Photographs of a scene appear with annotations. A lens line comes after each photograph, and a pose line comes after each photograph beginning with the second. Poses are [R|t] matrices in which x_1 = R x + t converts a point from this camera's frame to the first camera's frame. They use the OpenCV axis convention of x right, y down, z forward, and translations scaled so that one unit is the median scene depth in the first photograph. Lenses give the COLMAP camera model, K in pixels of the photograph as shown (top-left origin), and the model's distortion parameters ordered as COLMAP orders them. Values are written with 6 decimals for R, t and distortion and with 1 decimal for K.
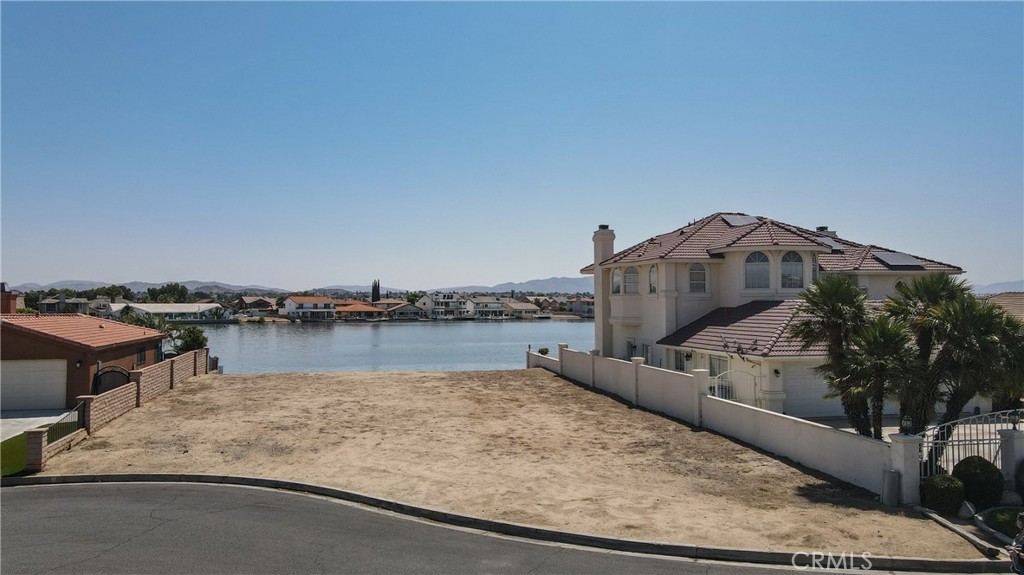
lens RADIAL K [[754.9, 0, 511.6], [0, 754.9, 287.7], [0, 0, 1]] dist [0.001595, 0.021730]
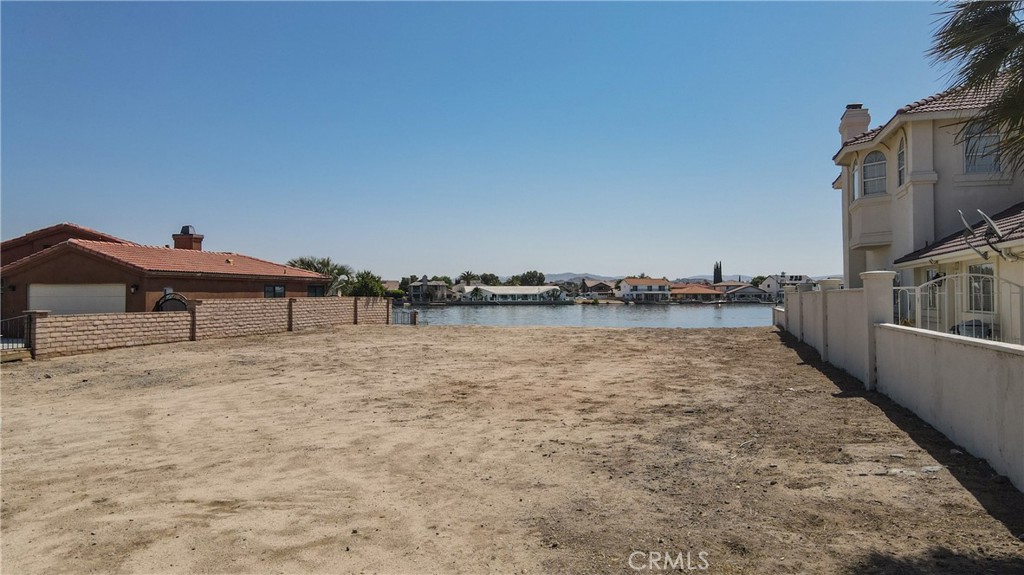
lens RADIAL K [[754.9, 0, 516.4], [0, 754.9, 289.1], [0, 0, 1]] dist [0.001595, 0.021730]
pose [[0.894526, -0.006185, -0.446972, 0.152049], [0.013535, 0.999821, 0.013253, 0.064927], [0.446810, -0.017904, 0.894450, 0.278390]]
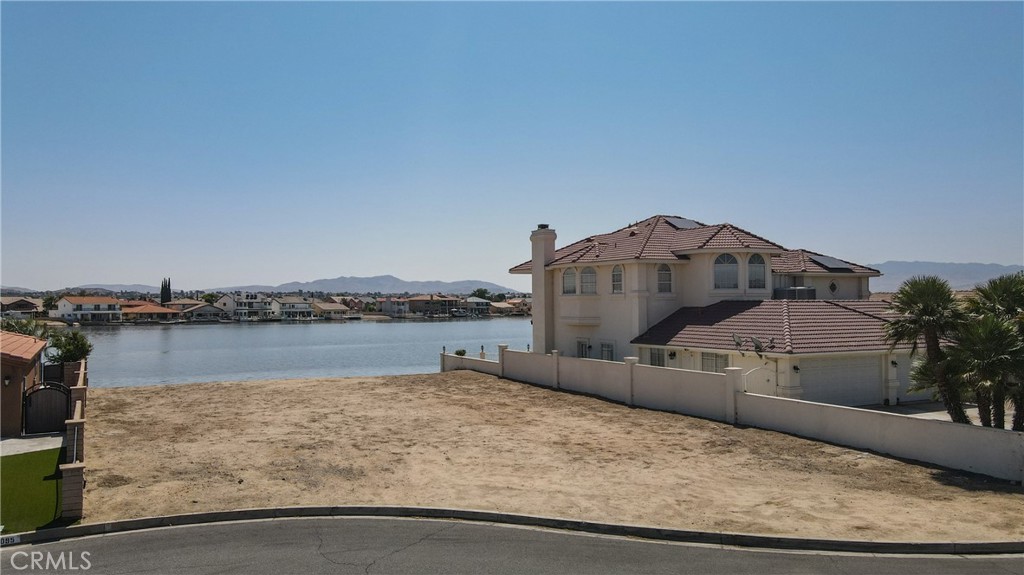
lens RADIAL K [[754.9, 0, 512.5], [0, 754.9, 290.5], [0, 0, 1]] dist [0.001595, 0.021730]
pose [[0.962839, 0.001759, 0.270069, -0.185311], [-0.002806, 0.999990, 0.003491, 0.000465], [-0.270060, -0.004119, 0.962835, 0.055069]]
